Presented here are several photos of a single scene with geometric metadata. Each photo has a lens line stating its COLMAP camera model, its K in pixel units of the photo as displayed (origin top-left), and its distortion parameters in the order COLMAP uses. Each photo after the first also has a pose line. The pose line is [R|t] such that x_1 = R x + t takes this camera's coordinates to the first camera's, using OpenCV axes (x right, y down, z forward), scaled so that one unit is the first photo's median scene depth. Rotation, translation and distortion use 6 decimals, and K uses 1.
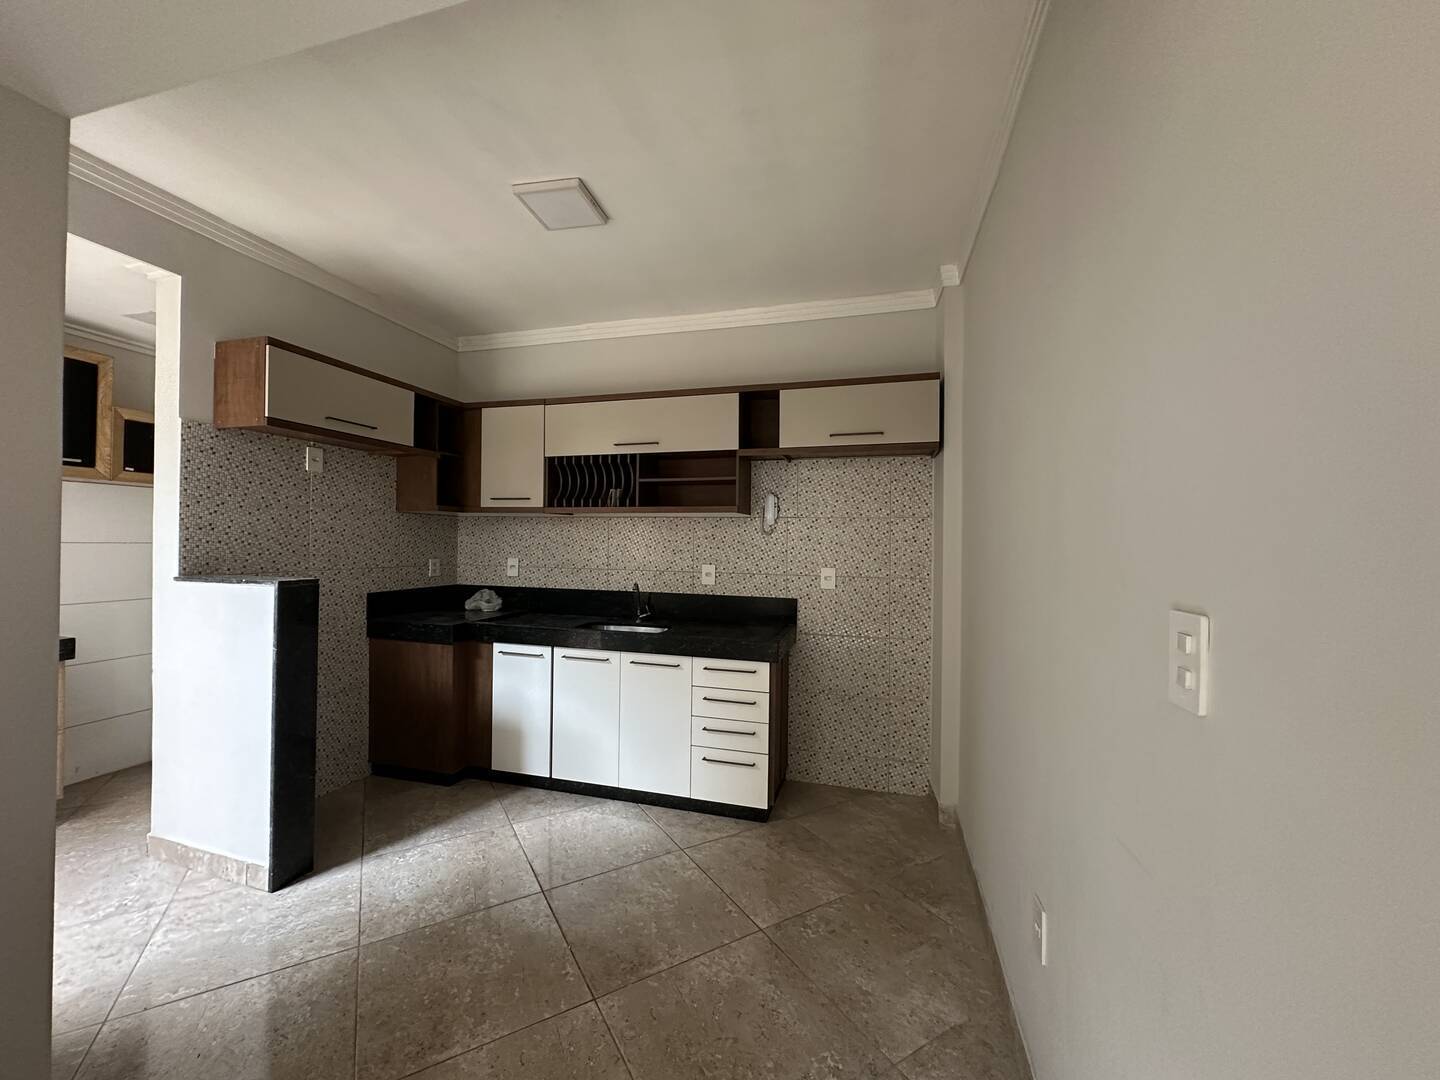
lens RADIAL K [[575.2, 0, 714.0], [0, 575.2, 539.3], [0, 0, 1]] dist [-0.001880, 0.000261]
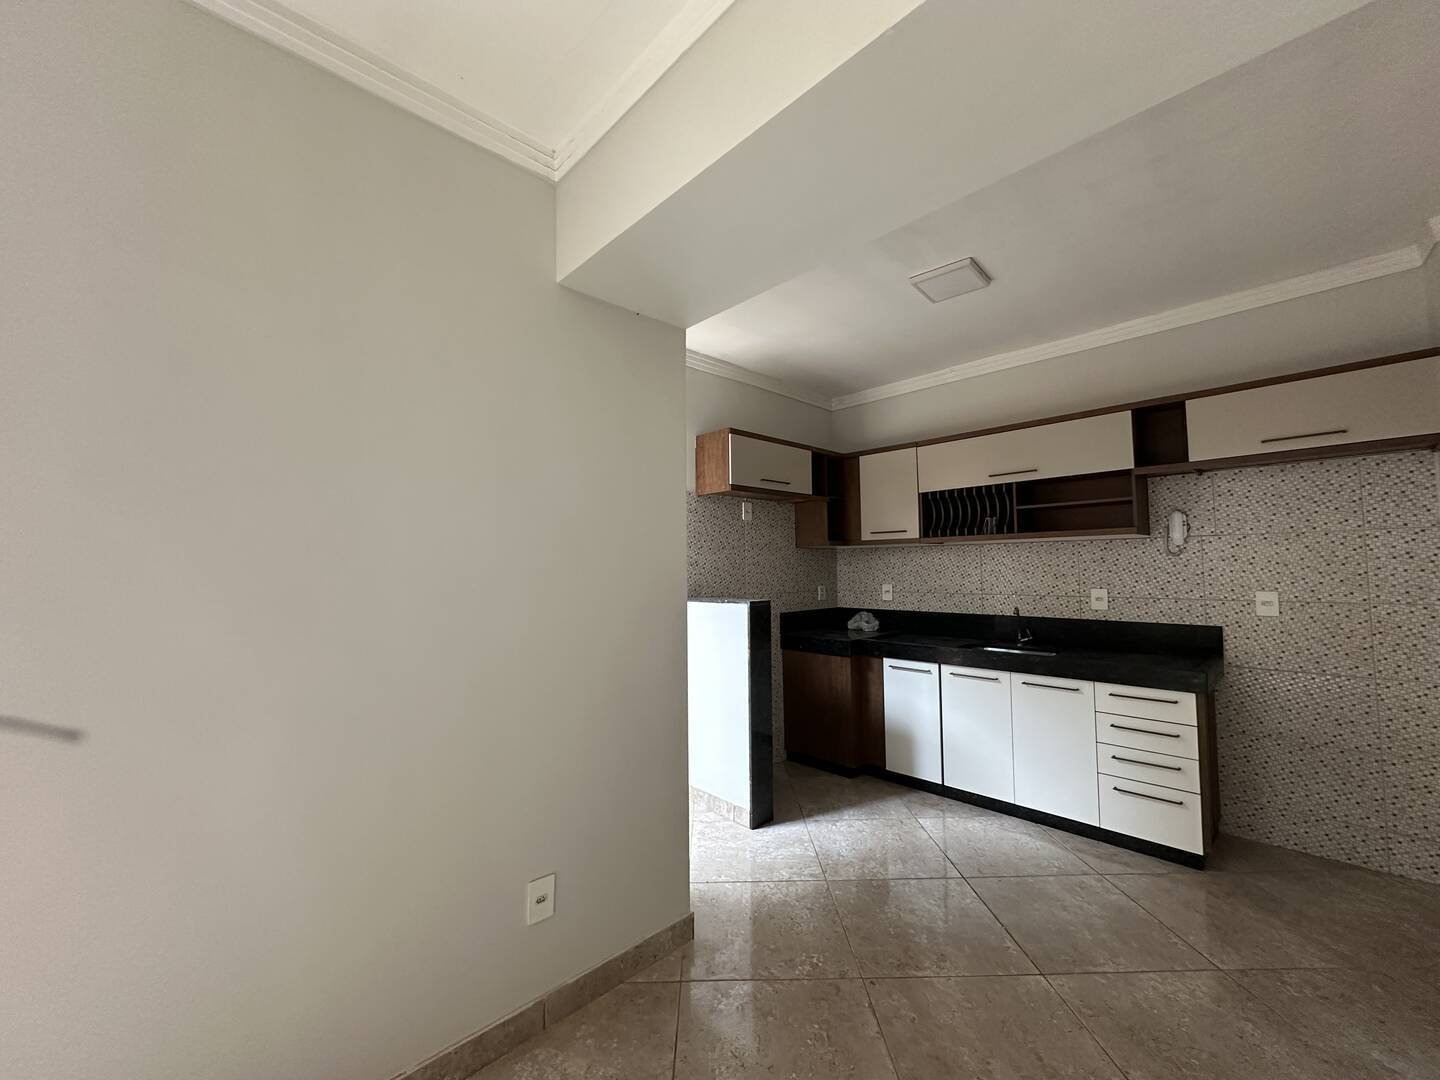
lens RADIAL K [[575.2, 0, 718.1], [0, 575.2, 540.0], [0, 0, 1]] dist [-0.001880, 0.000261]
pose [[0.865245, -0.047955, -0.499050, -0.086334], [0.024605, 0.998277, -0.053267, -0.002323], [0.500744, 0.033810, 0.864935, -0.176663]]
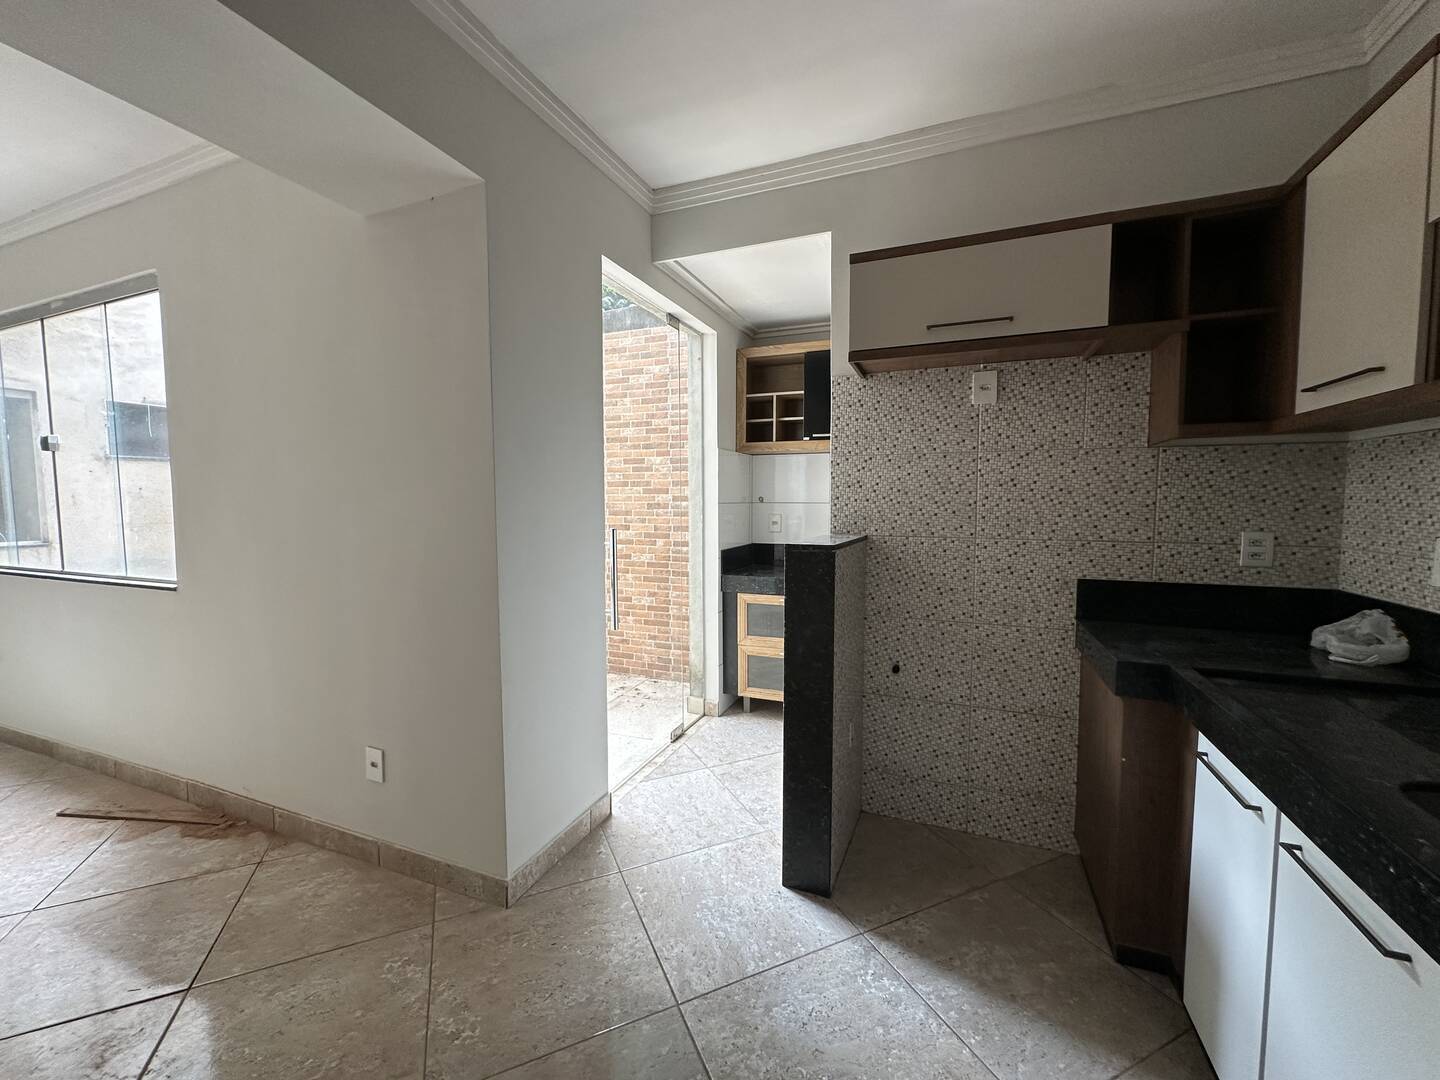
lens RADIAL K [[575.2, 0, 724.6], [0, 575.2, 538.0], [0, 0, 1]] dist [-0.001880, 0.000261]
pose [[-0.108950, 0.056346, -0.992449, 0.081072], [0.006732, 0.998411, 0.055945, 0.010113], [0.994024, -0.000586, -0.109156, 0.713602]]
